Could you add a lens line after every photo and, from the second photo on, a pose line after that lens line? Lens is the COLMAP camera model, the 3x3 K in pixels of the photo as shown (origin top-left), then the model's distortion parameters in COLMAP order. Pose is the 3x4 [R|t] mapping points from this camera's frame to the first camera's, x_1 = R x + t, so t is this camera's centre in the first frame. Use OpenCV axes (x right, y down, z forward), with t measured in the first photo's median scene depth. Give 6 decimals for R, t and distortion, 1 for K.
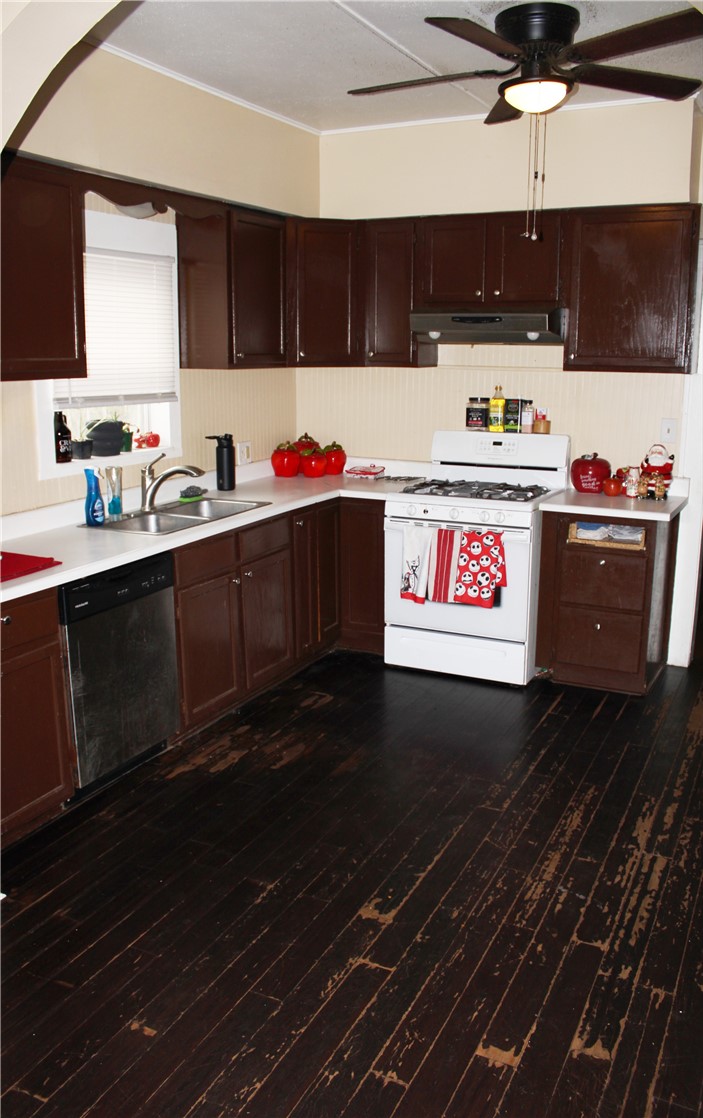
lens RADIAL K [[905.9, 0, 351.5], [0, 905.9, 559.0], [0, 0, 1]] dist [-0.180704, 0.146754]
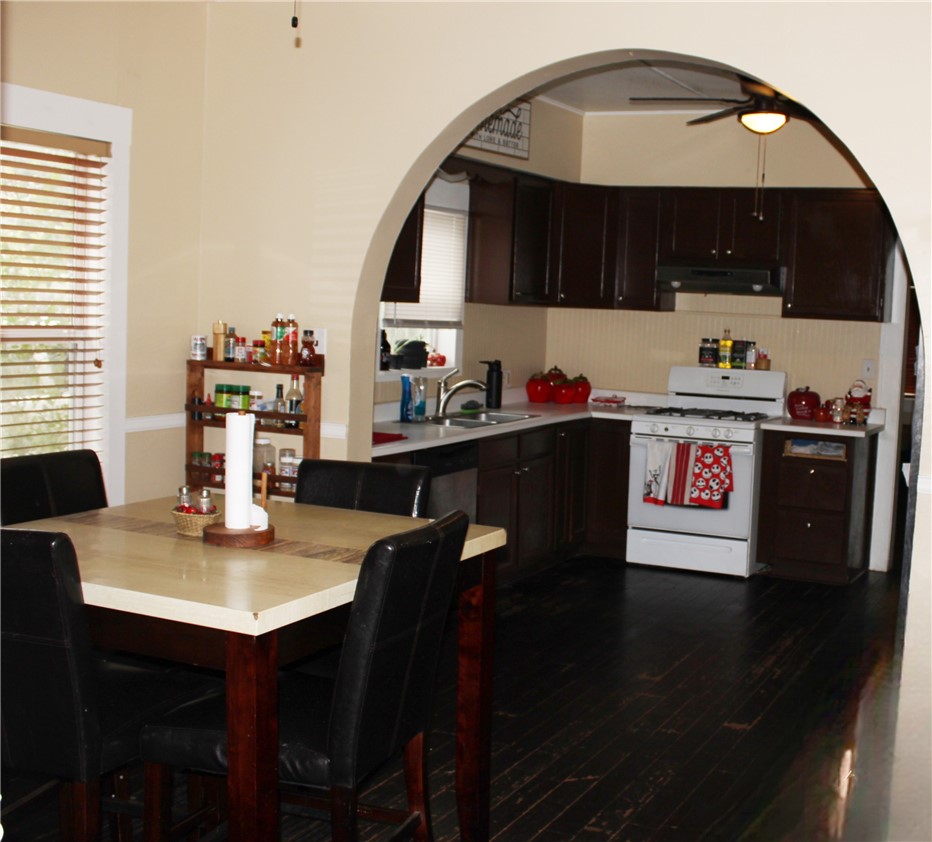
lens RADIAL K [[1427.0, 0, 466.0], [0, 1427.0, 421.0], [0, 0, 1]] dist [-0.225071, 0.045594]
pose [[0.999245, 0.038599, 0.004418, -0.193914], [-0.037521, 0.988285, -0.147934, 0.227302], [-0.010076, 0.147656, 0.988987, -0.868756]]
